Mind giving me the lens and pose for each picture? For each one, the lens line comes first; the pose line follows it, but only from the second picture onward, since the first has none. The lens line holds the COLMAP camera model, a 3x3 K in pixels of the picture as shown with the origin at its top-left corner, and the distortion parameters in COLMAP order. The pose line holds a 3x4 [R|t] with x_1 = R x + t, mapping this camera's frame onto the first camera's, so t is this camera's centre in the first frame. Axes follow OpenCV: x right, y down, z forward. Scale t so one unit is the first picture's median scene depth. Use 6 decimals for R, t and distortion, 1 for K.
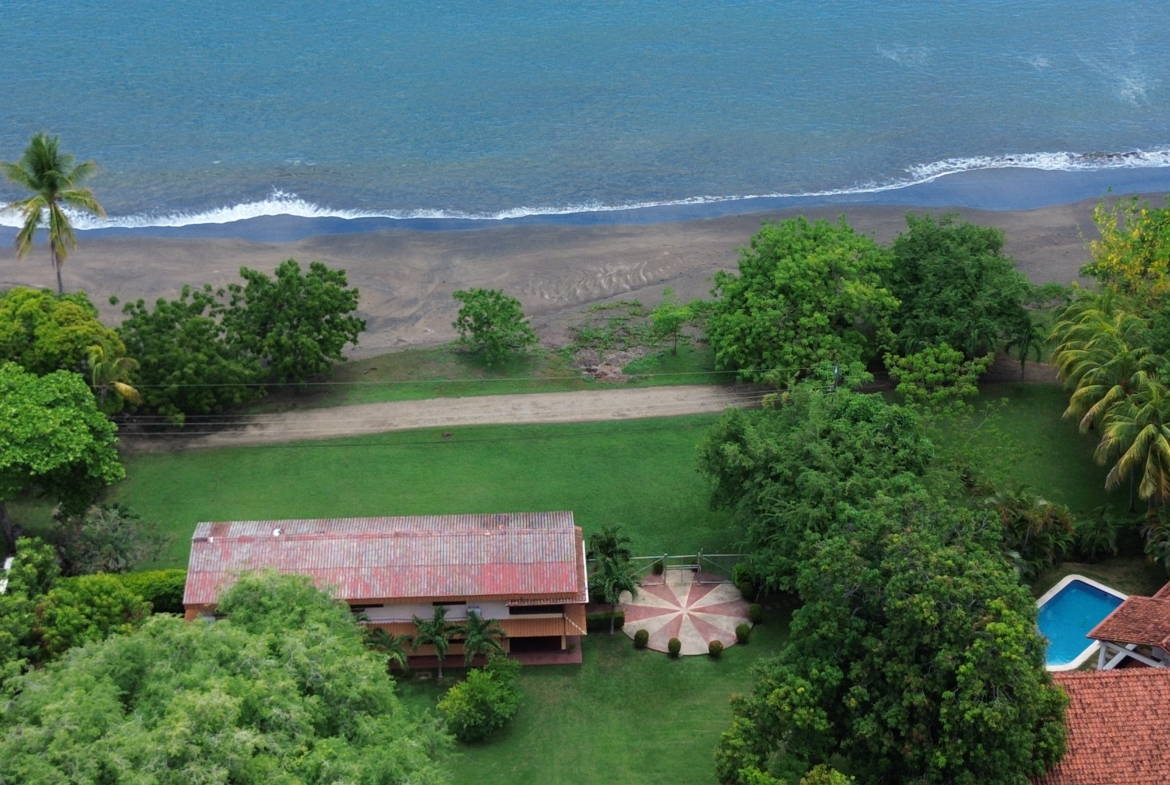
lens RADIAL K [[928.1, 0, 578.5], [0, 928.1, 353.9], [0, 0, 1]] dist [0.084826, -0.081948]
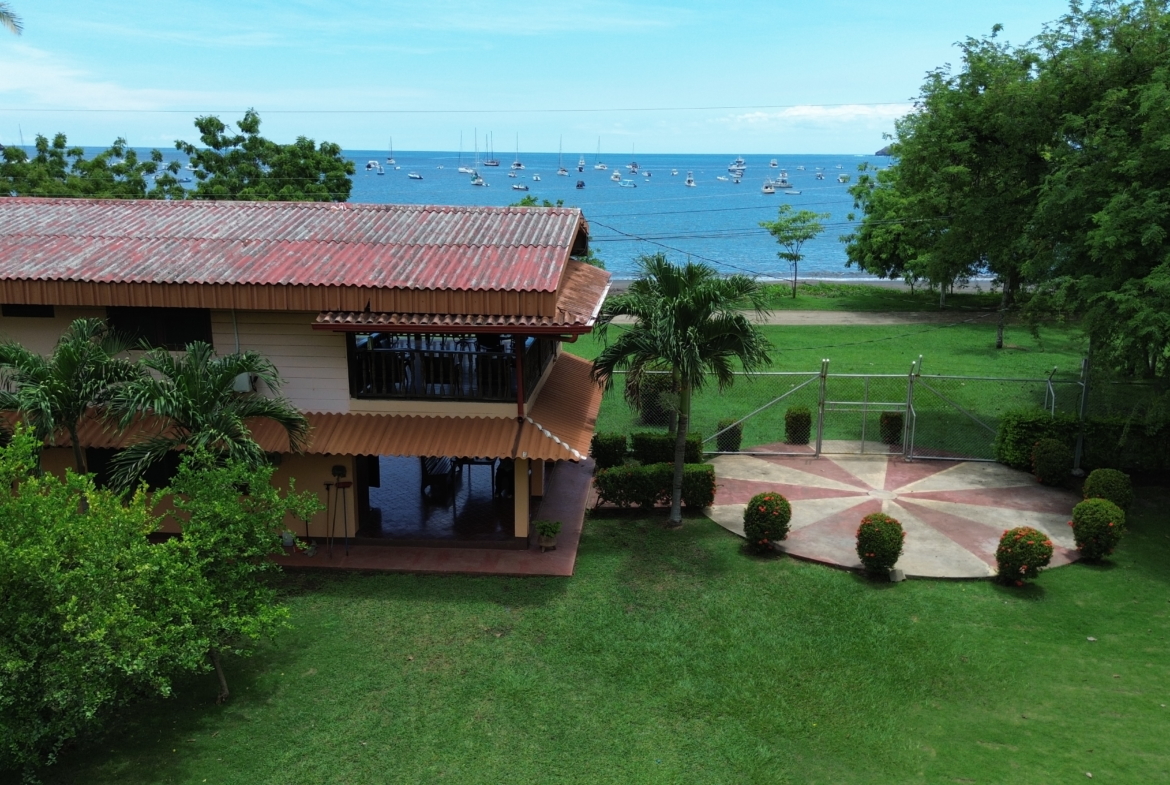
lens RADIAL K [[928.1, 0, 578.5], [0, 928.1, 353.9], [0, 0, 1]] dist [0.084826, -0.081948]
pose [[0.993902, 0.035206, -0.104497, 0.034788], [-0.044140, 0.995450, -0.084450, 0.278670], [0.101049, 0.088547, 0.990933, 0.677553]]
